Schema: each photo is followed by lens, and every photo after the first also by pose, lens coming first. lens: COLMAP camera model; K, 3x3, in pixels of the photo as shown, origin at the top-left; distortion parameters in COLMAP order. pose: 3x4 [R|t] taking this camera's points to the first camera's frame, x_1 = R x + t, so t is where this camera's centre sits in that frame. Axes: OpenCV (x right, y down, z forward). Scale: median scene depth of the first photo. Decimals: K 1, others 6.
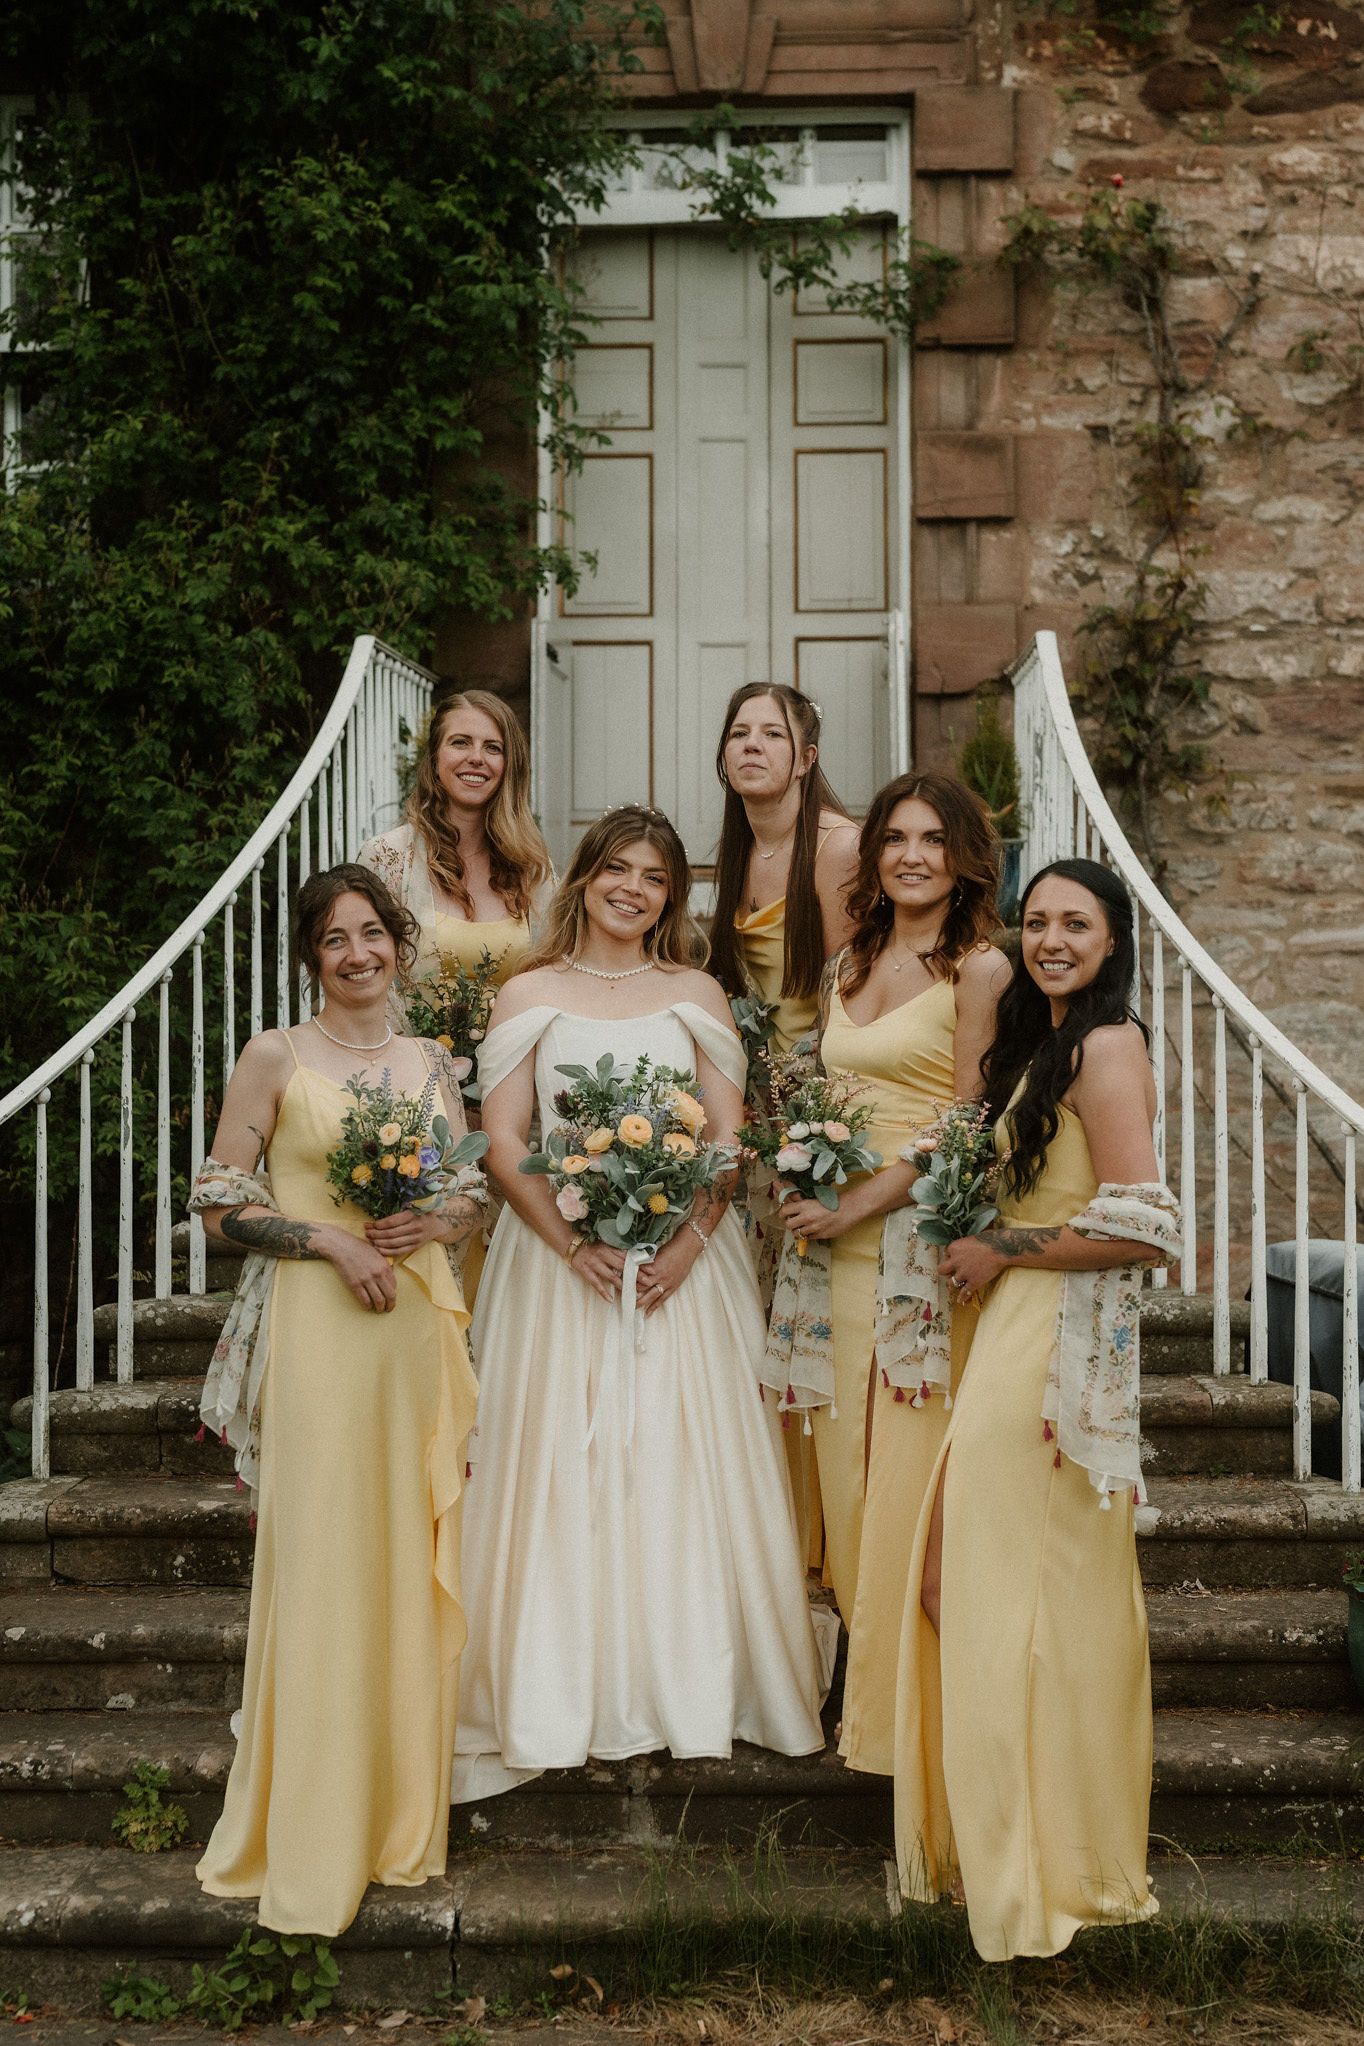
lens RADIAL K [[2955.6, 0, 682.0], [0, 2955.6, 1023.0], [0, 0, 1]] dist [-0.005391, 0.012868]
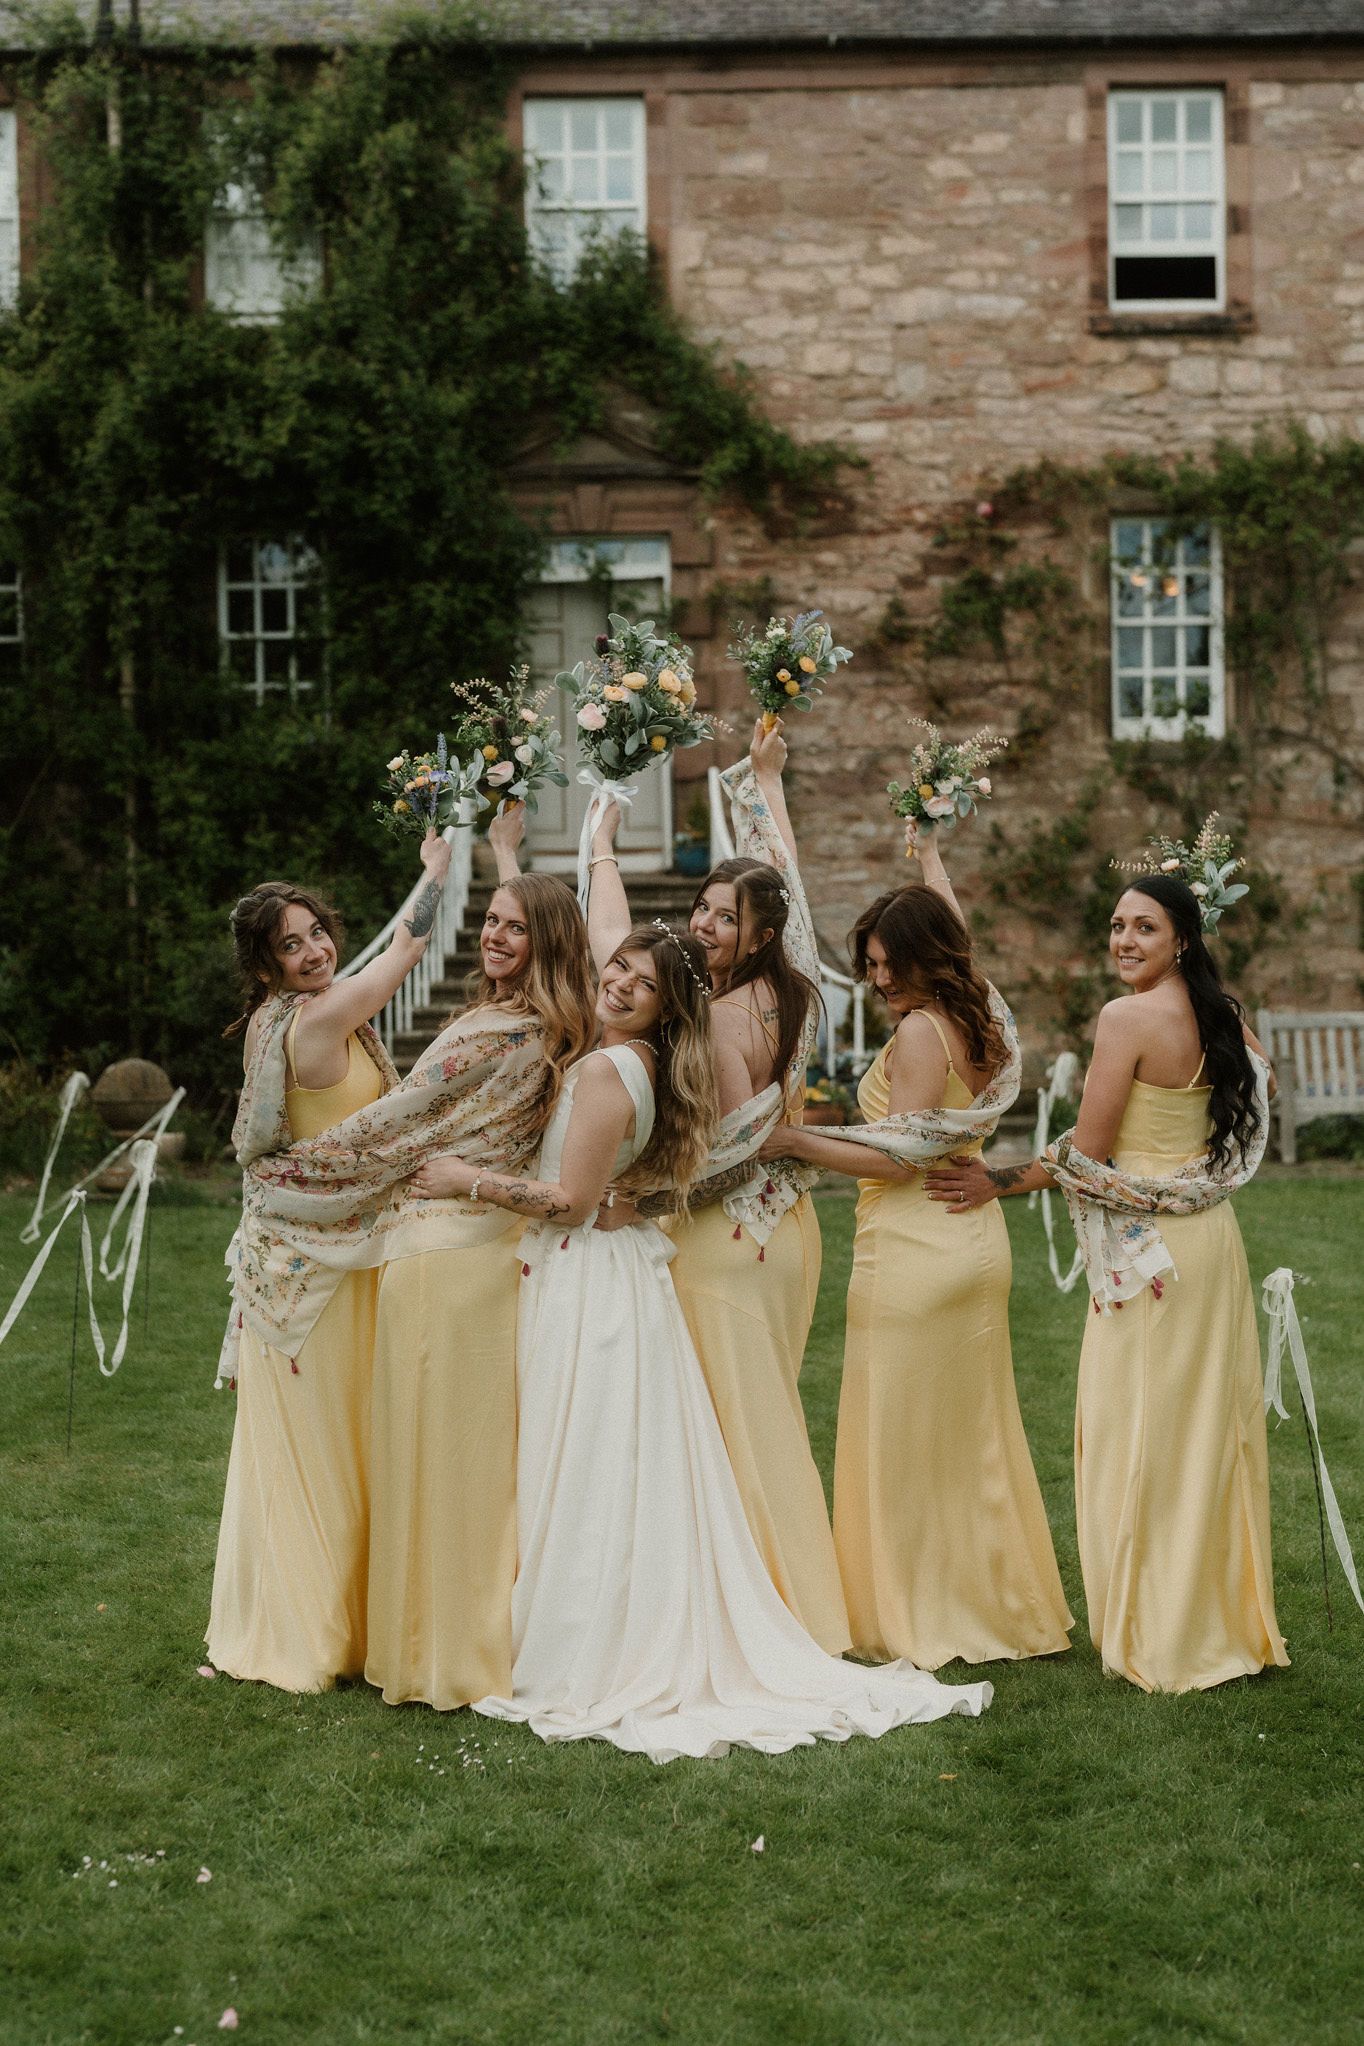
lens RADIAL K [[3281.0, 0, 682.0], [0, 3281.0, 1023.0], [0, 0, 1]] dist [-0.032256, 0.035794]
pose [[0.999164, -0.013681, 0.038534, -0.021076], [0.012564, 0.999498, 0.029082, 0.010871], [-0.038913, -0.028573, 0.998834, -1.712798]]
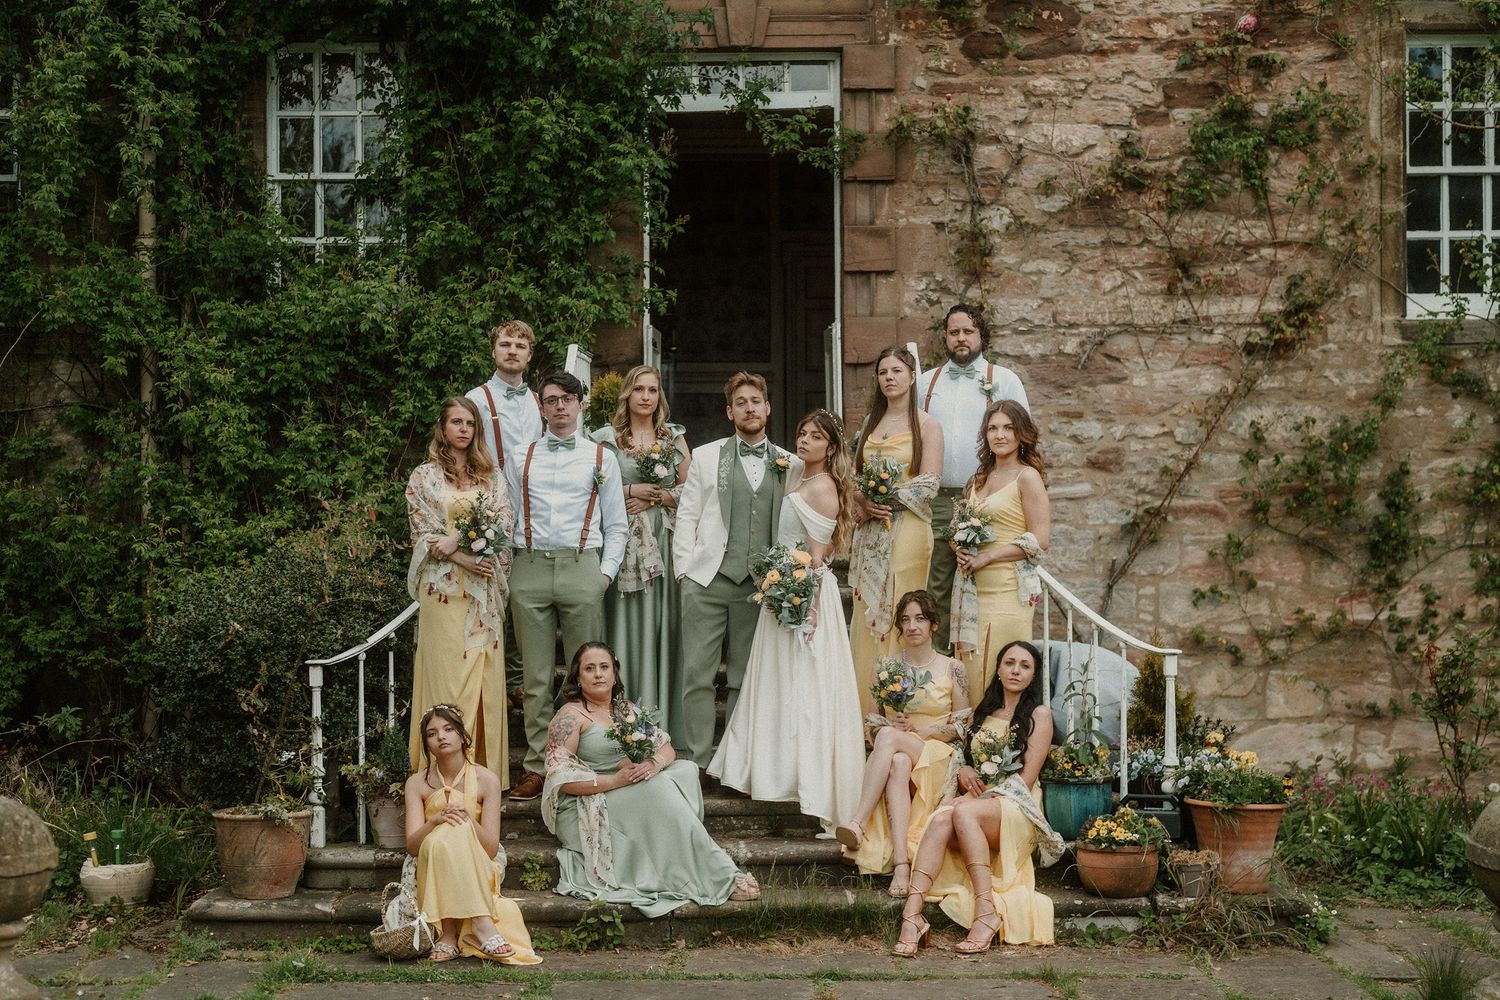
lens RADIAL K [[2226.1, 0, 706.8], [0, 2226.1, 525.1], [0, 0, 1]] dist [-0.003474, -0.030301]
pose [[0.999577, -0.002133, 0.028998, -0.051398], [0.002117, 0.999998, 0.000601, -0.008035], [-0.028999, -0.000539, 0.999579, -0.434932]]
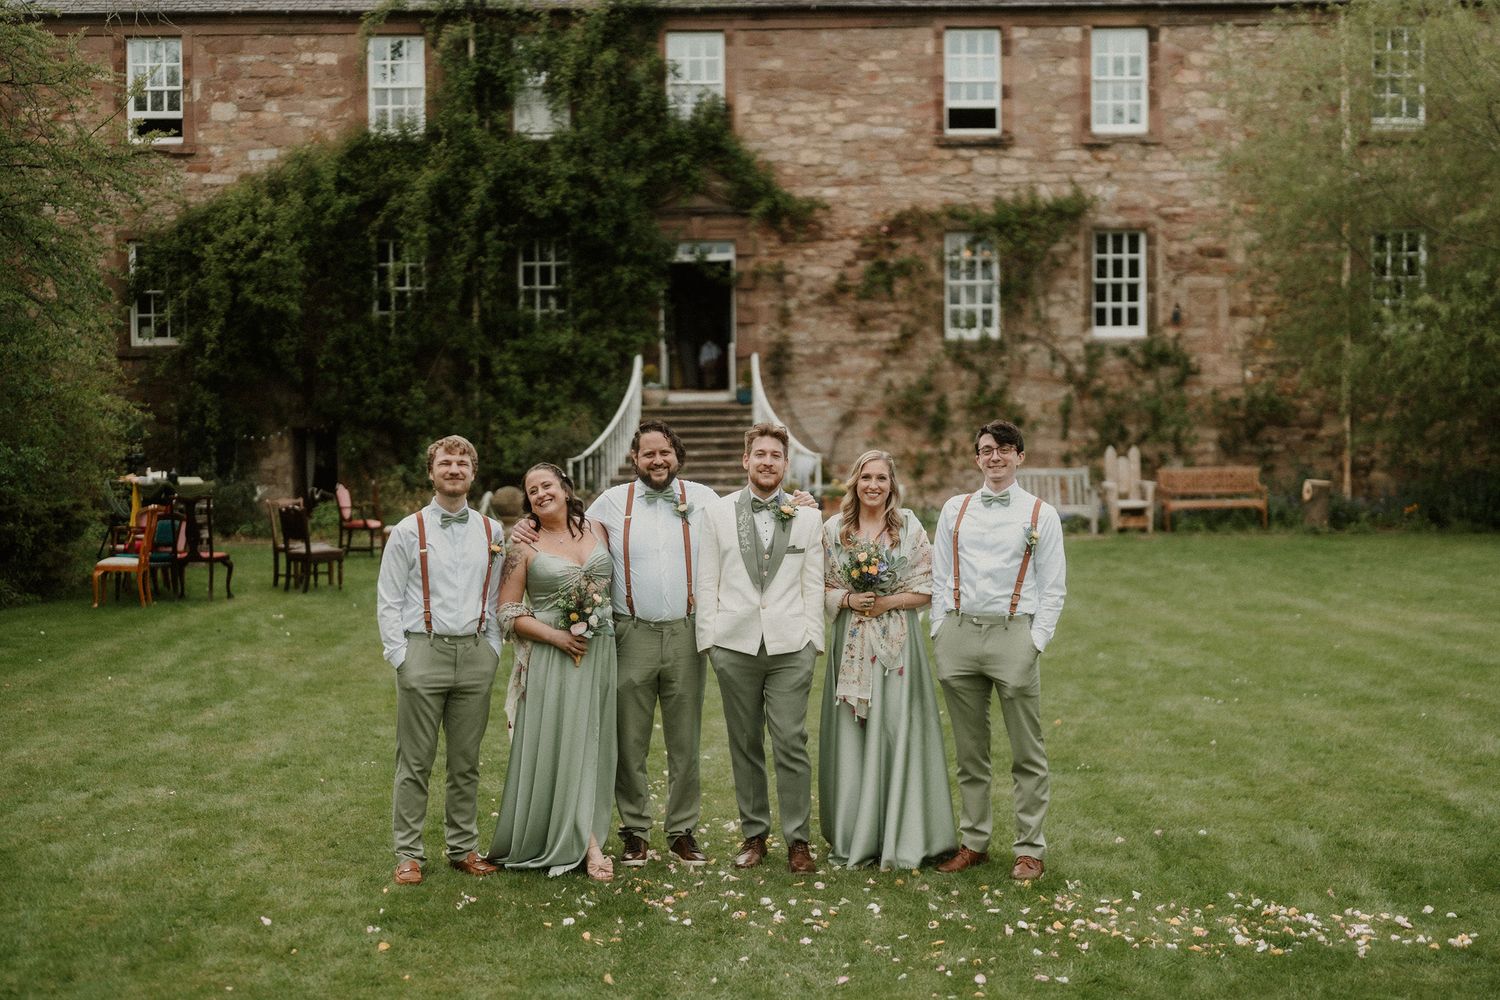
lens RADIAL K [[2128.9, 0, 729.4], [0, 2128.9, 508.6], [0, 0, 1]] dist [-0.011193, 0.046637]
pose [[0.998995, -0.010056, 0.043671, -0.095968], [0.007915, 0.998772, 0.048914, -0.030528], [-0.044109, -0.048519, 0.997848, -2.694023]]
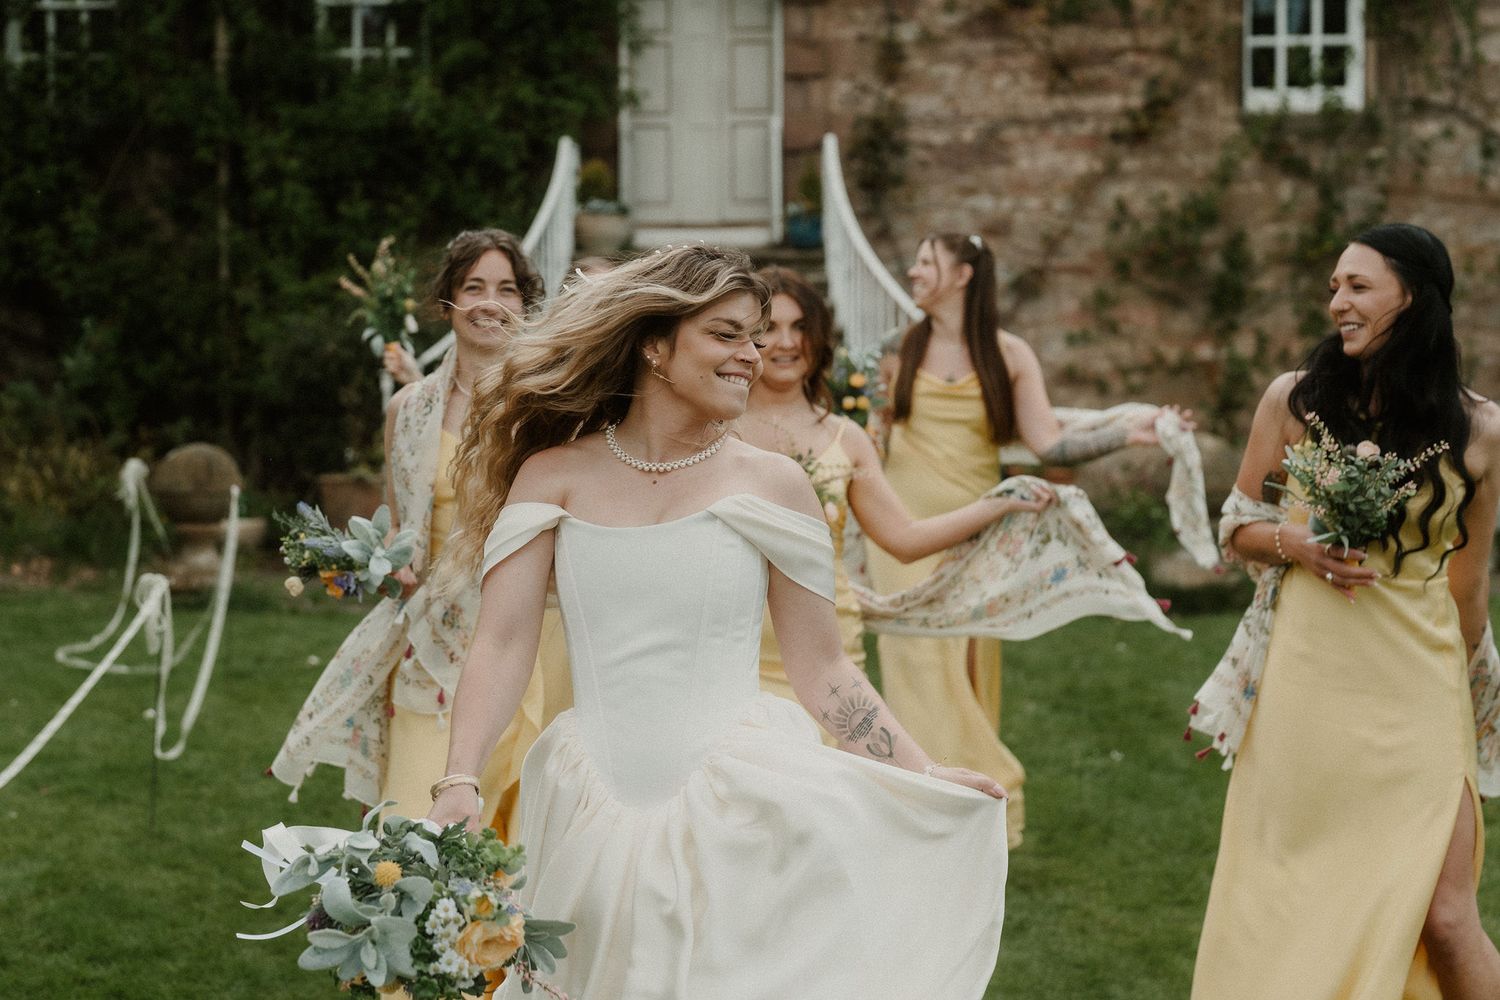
lens RADIAL K [[2537.1, 0, 580.3], [0, 2537.1, 439.0], [0, 0, 1]] dist [-0.013743, 0.072681]
pose [[0.999864, -0.004093, -0.015982, -0.051248], [0.004876, 0.998773, 0.049281, 0.017724], [0.015761, -0.049352, 0.998657, -1.031496]]
